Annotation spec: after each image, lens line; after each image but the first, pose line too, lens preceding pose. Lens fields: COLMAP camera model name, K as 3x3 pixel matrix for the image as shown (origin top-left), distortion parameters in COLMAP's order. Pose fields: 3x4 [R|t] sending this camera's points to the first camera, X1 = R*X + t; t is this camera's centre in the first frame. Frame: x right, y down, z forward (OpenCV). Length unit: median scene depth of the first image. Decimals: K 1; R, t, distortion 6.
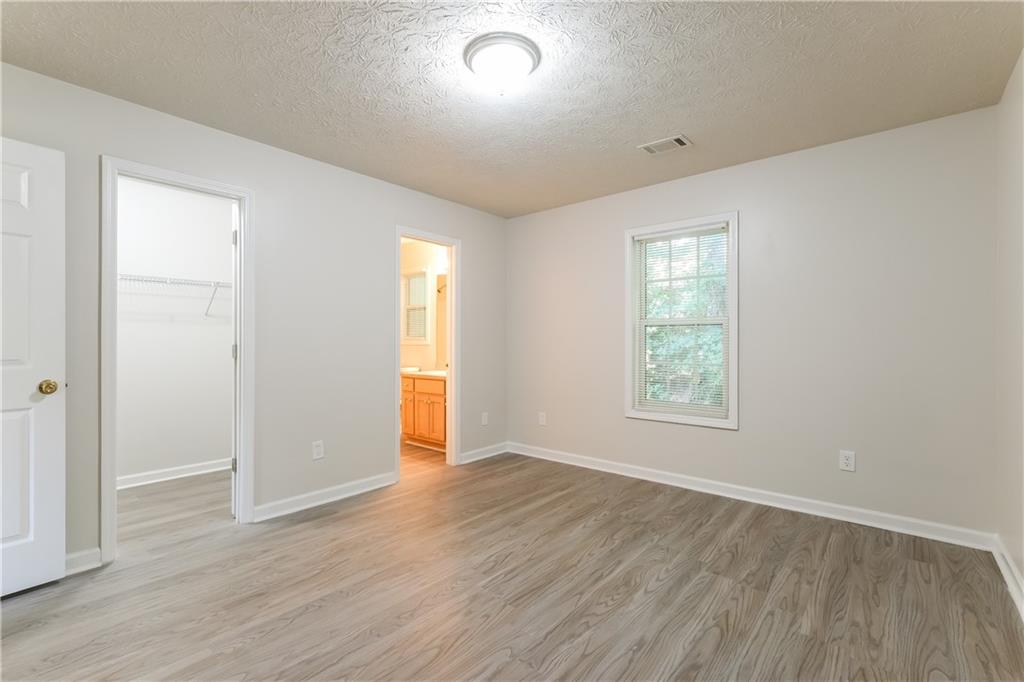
lens RADIAL K [[449.2, 0, 519.3], [0, 449.2, 346.4], [0, 0, 1]] dist [0.016220, -0.007772]
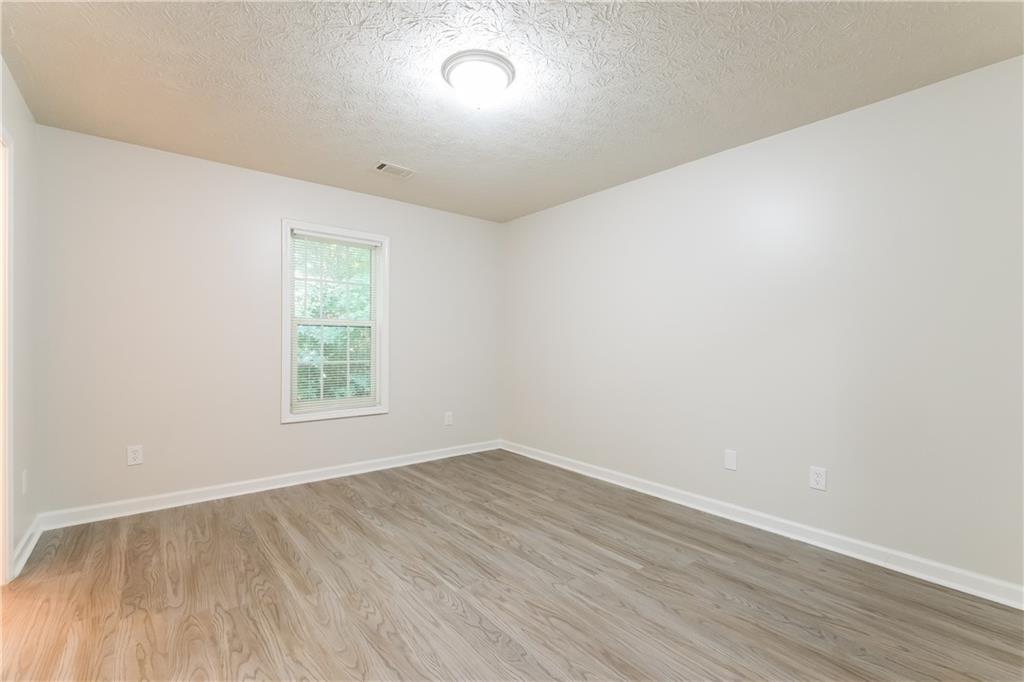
lens RADIAL K [[449.2, 0, 519.3], [0, 449.2, 346.4], [0, 0, 1]] dist [0.016220, -0.007772]
pose [[0.183324, -0.004770, 0.983041, -0.766305], [0.002305, 0.999988, 0.004423, 0.011922], [-0.983050, 0.001455, 0.183333, 0.537197]]
